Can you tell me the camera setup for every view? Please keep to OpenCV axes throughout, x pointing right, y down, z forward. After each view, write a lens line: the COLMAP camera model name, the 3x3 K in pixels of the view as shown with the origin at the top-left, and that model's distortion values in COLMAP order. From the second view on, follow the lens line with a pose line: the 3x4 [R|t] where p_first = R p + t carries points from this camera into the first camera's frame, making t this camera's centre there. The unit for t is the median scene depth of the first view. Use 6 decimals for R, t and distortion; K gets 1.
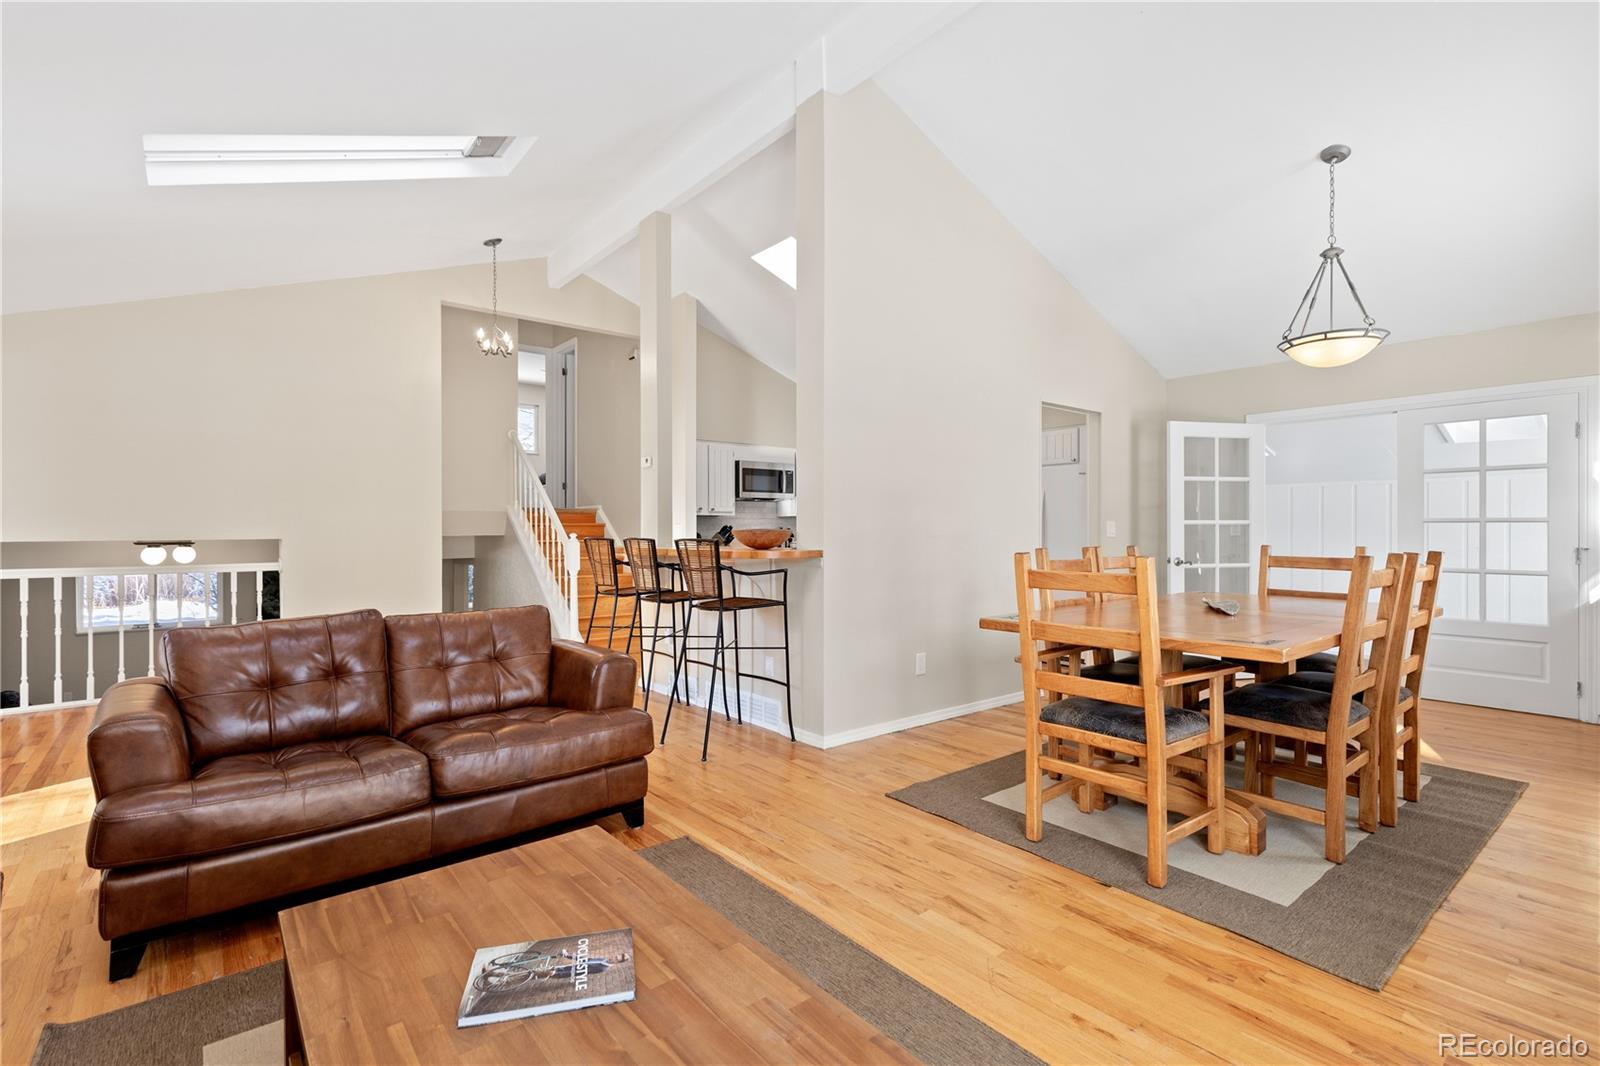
lens RADIAL K [[733.2, 0, 799.1], [0, 733.2, 531.8], [0, 0, 1]] dist [0.013885, -0.002009]
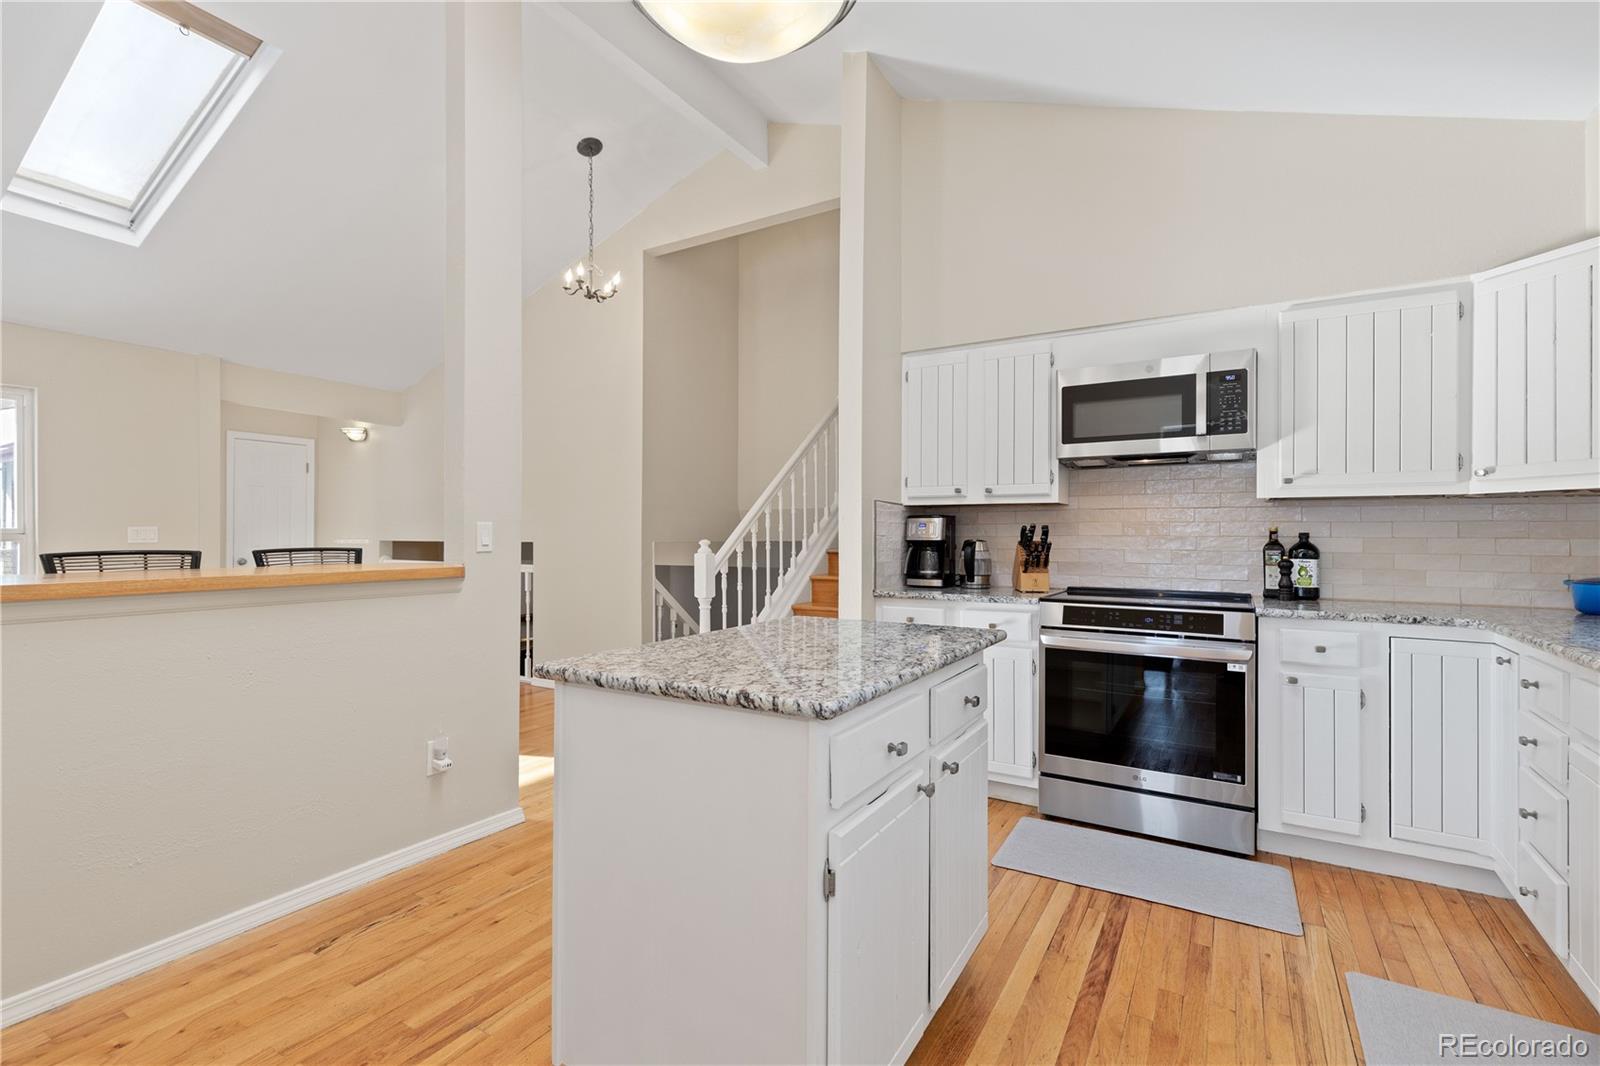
lens RADIAL K [[733.2, 0, 798.3], [0, 733.2, 530.6], [0, 0, 1]] dist [0.013885, -0.002009]
pose [[0.336088, 0.000757, -0.941830, 0.523214], [-0.006220, 0.999980, -0.001415, -0.008402], [0.941810, 0.006334, 0.336086, 1.414785]]
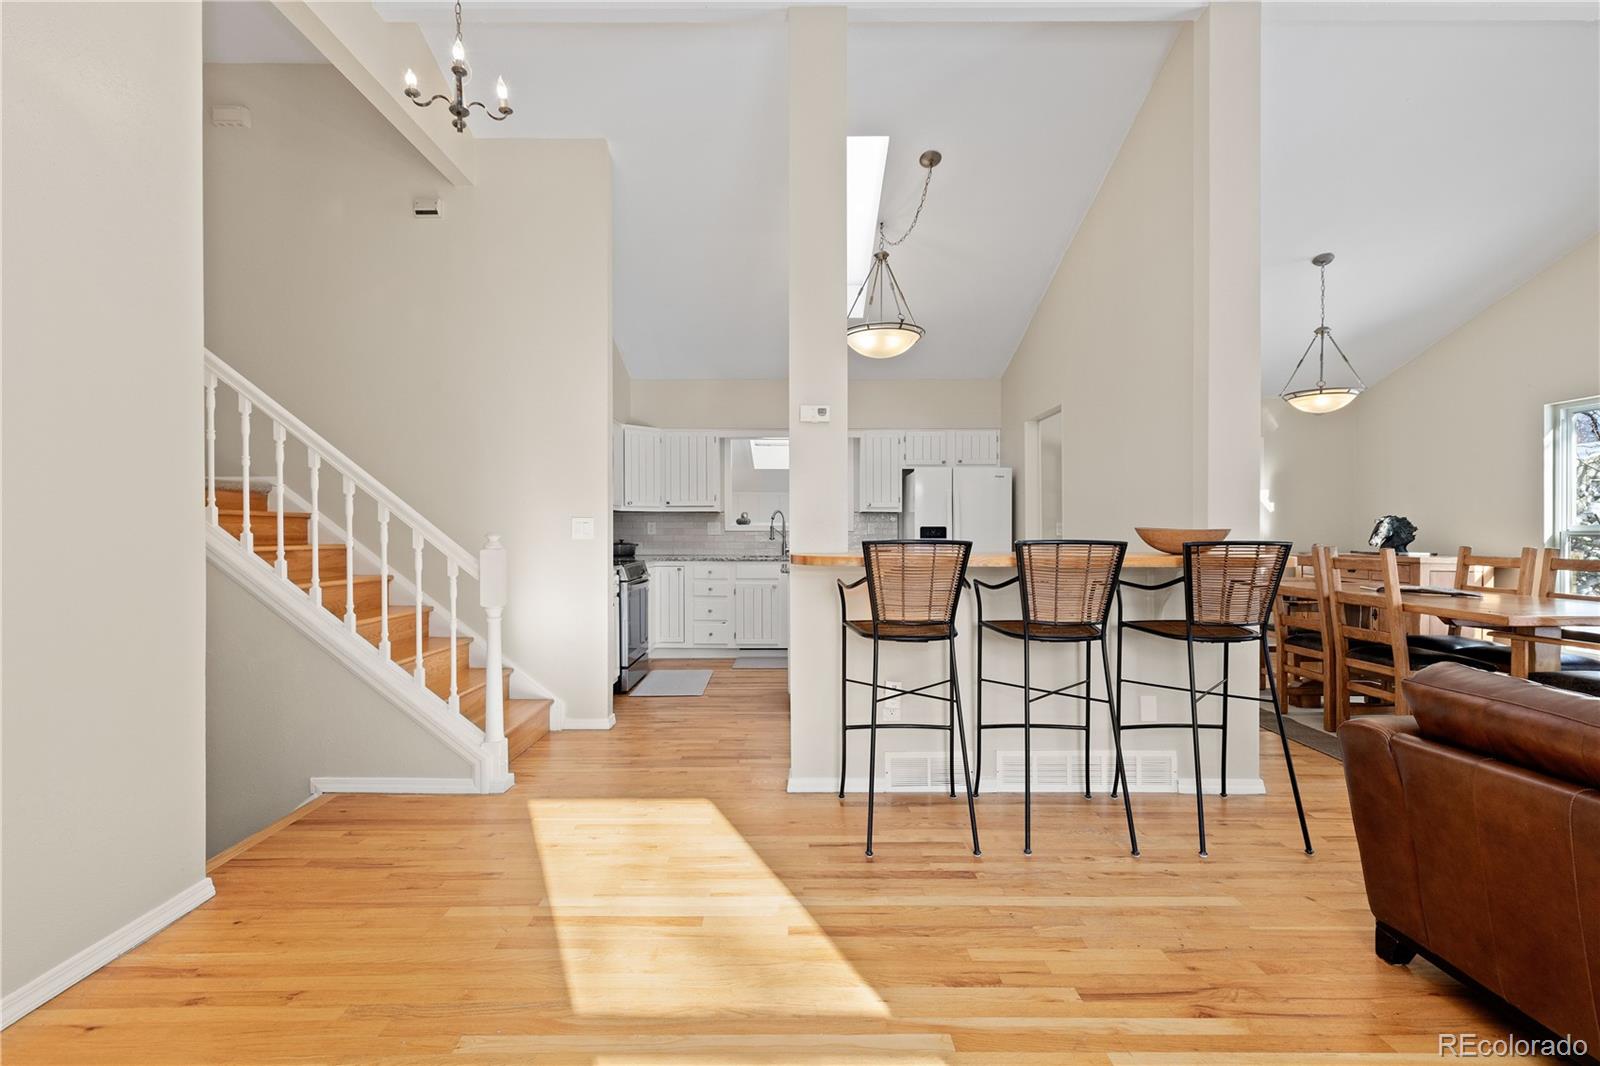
lens RADIAL K [[733.2, 0, 792.5], [0, 733.2, 529.4], [0, 0, 1]] dist [0.013885, -0.002009]
pose [[0.634432, 0.005425, 0.772959, -0.928827], [-0.002861, 0.999985, -0.004670, 0.002413], [-0.772973, 0.000751, 0.634438, 0.861374]]
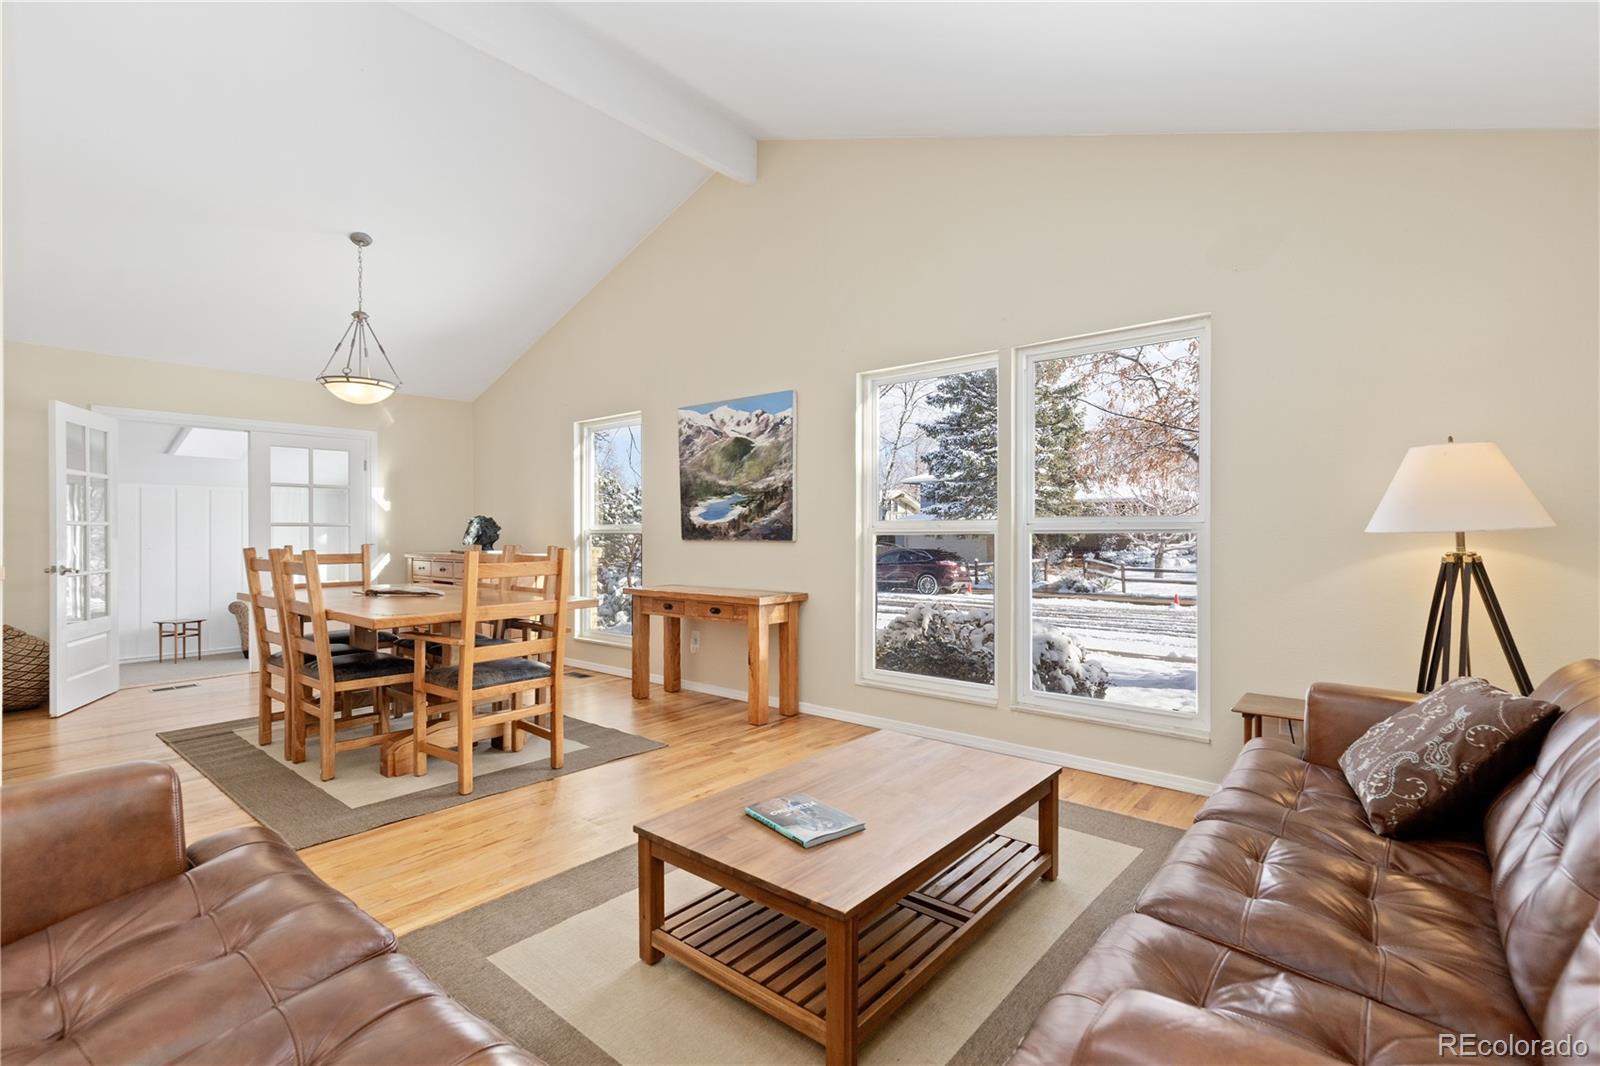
lens RADIAL K [[733.2, 0, 790.0], [0, 733.2, 529.4], [0, 0, 1]] dist [0.013885, -0.002009]
pose [[-0.175808, 0.005725, 0.984408, -0.638341], [0.005196, 0.999975, -0.004888, 0.003929], [-0.984411, 0.004256, -0.175834, 0.477040]]
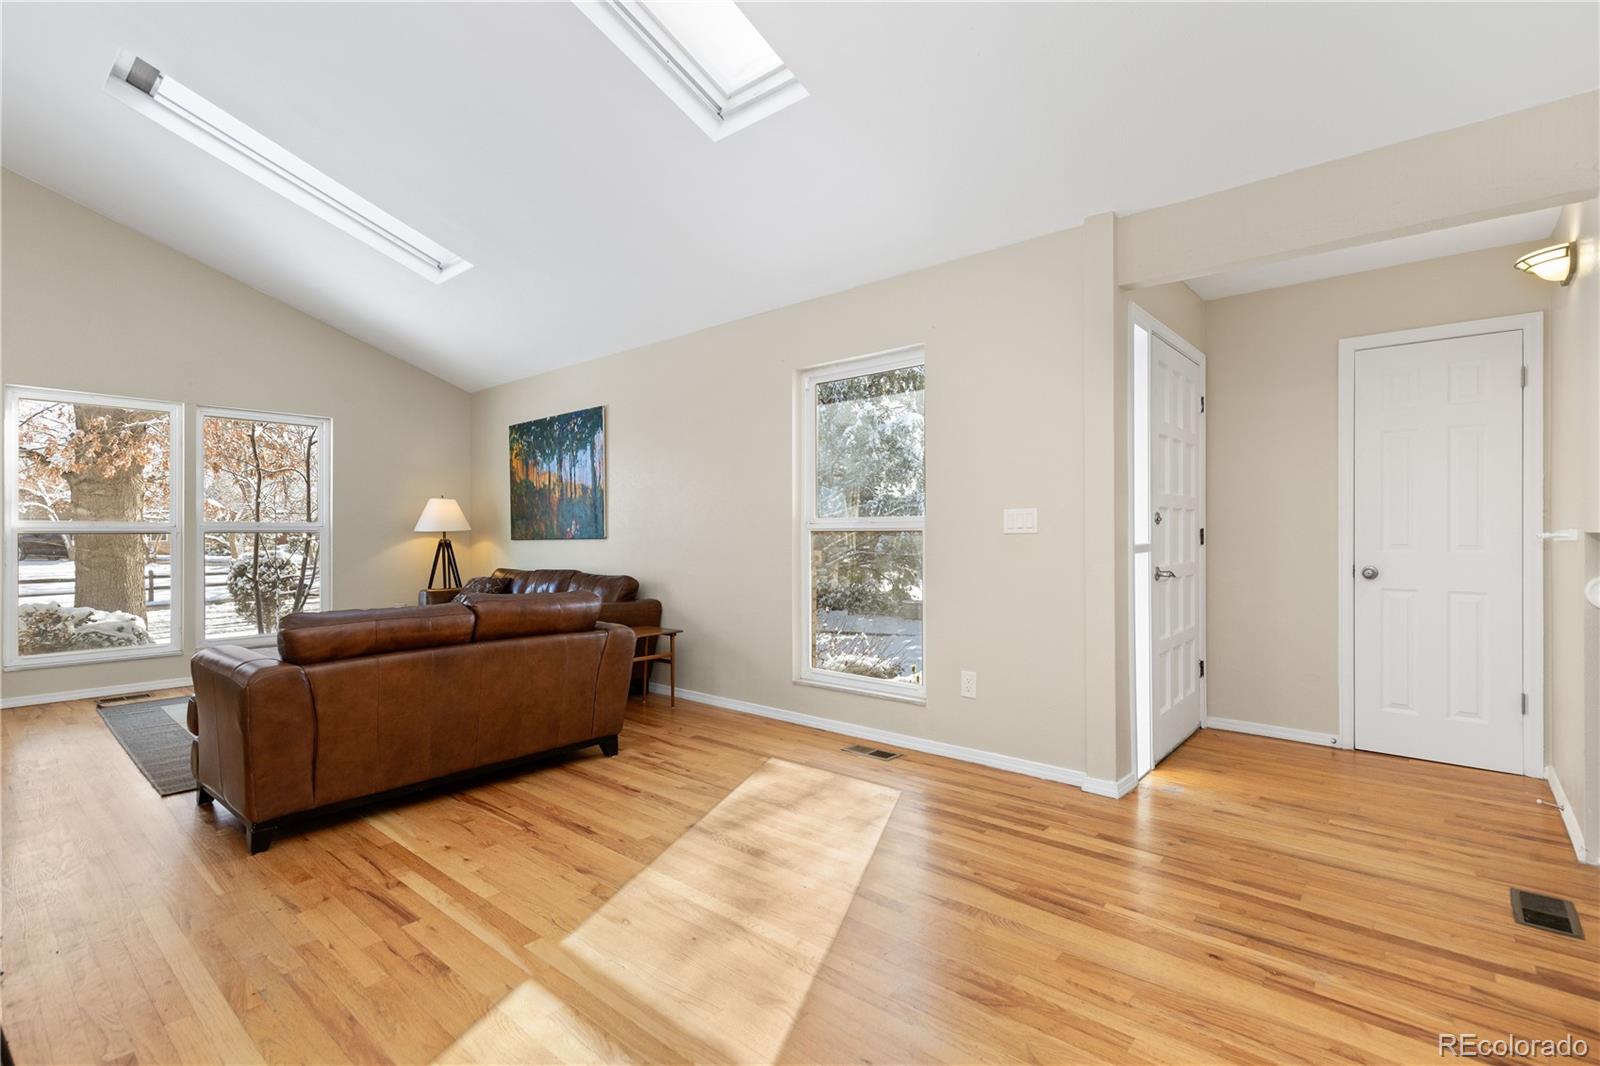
lens RADIAL K [[733.2, 0, 785.5], [0, 733.2, 541.8], [0, 0, 1]] dist [0.013885, -0.002009]
pose [[-0.989623, 0.005733, -0.143570, -0.650609], [0.004066, 0.999921, 0.011906, 0.012533], [0.143627, 0.011199, -0.989568, 1.563609]]
